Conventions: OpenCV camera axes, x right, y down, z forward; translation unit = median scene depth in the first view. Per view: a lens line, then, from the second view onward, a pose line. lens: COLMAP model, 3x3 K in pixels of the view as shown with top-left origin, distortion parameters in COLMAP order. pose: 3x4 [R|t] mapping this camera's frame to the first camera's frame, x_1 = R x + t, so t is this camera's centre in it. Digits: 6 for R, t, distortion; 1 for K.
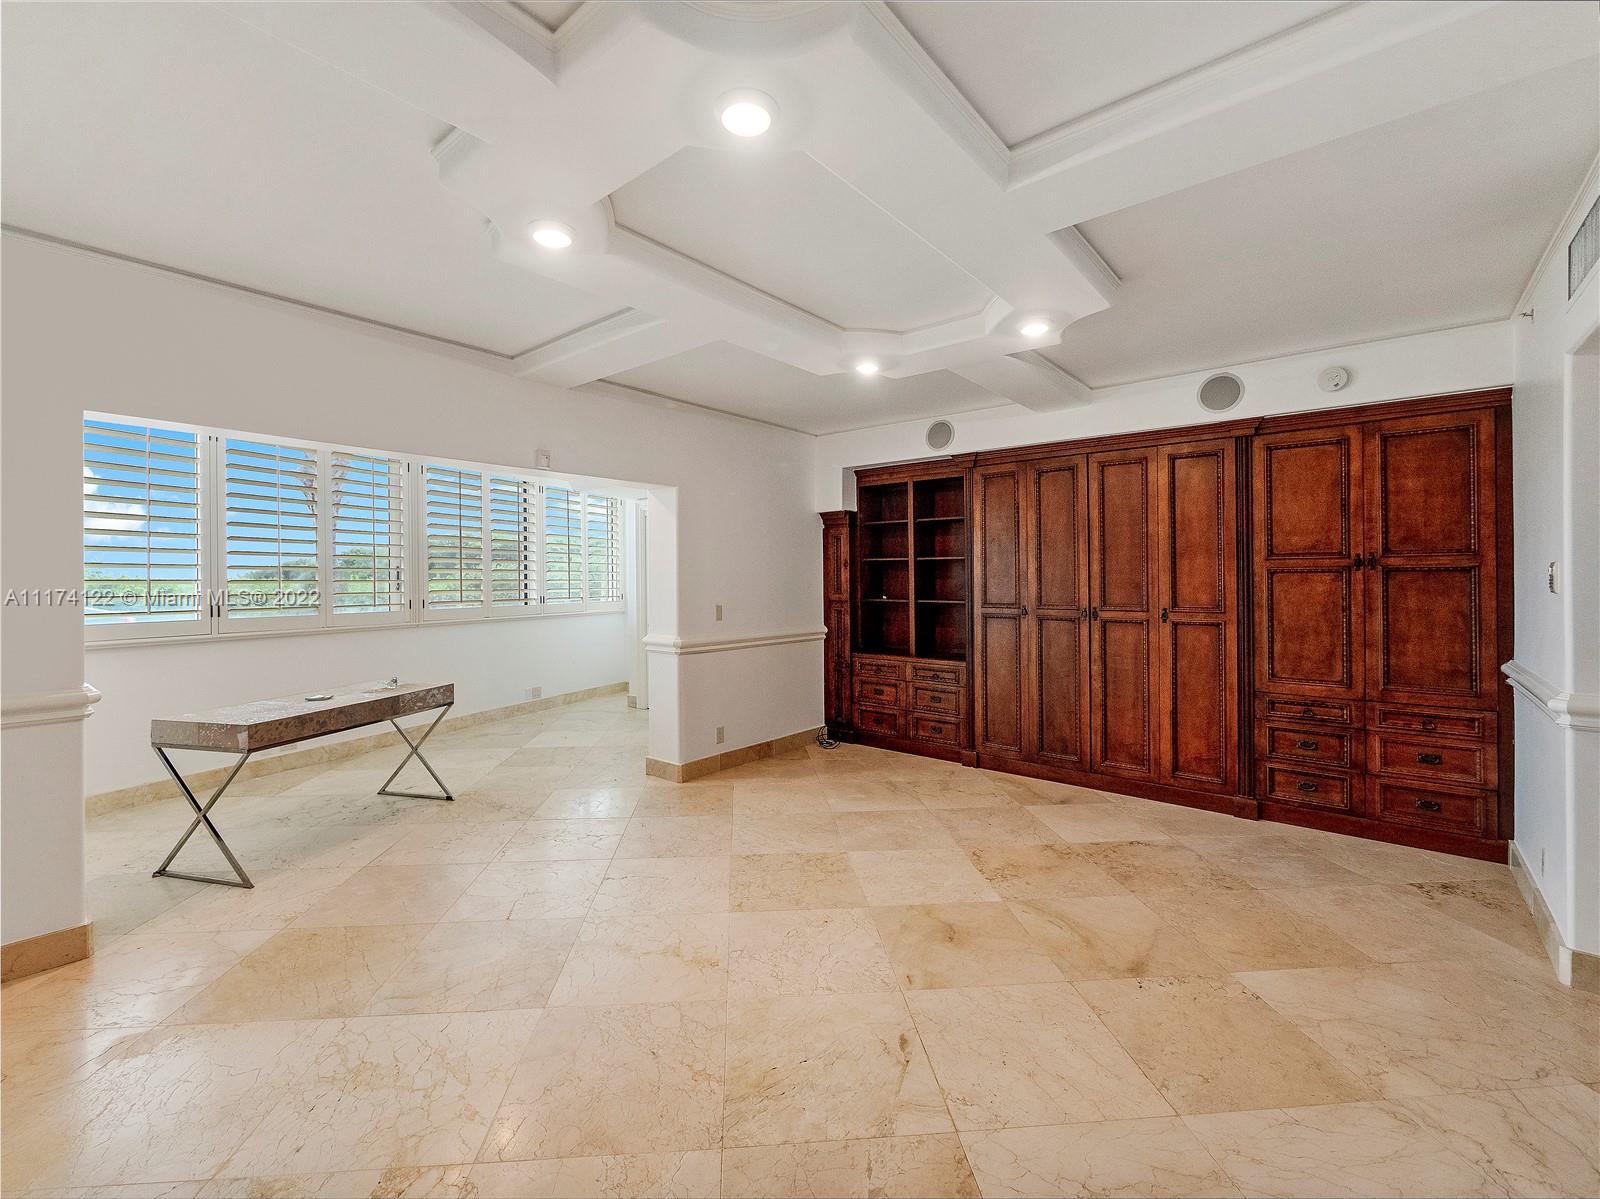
lens RADIAL K [[692.5, 0, 798.3], [0, 692.5, 585.1], [0, 0, 1]] dist [-0.007451, 0.001411]
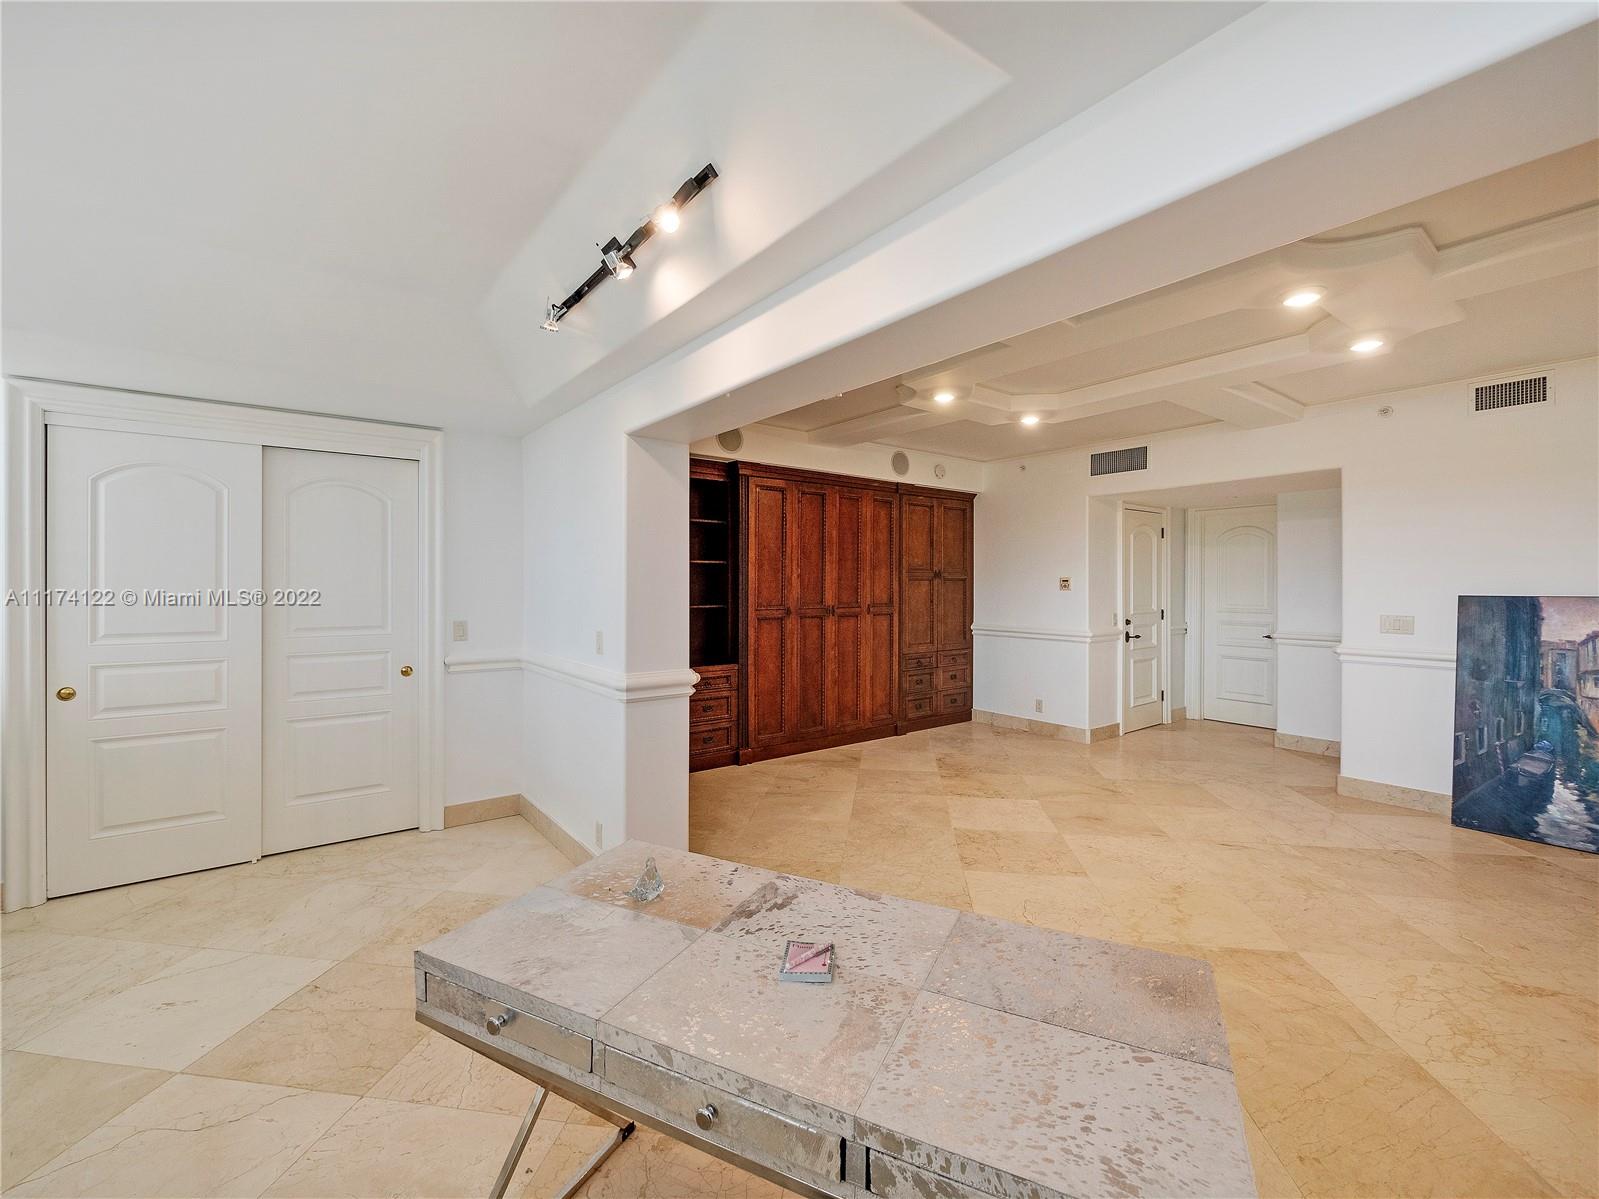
lens RADIAL K [[692.0, 0, 799.8], [0, 692.0, 592.6], [0, 0, 1]] dist [-0.007451, 0.001411]
pose [[0.208010, -0.011092, 0.978064, -0.942963], [0.005536, 0.999933, 0.010163, -0.006901], [-0.978111, 0.003300, 0.208058, 0.887163]]
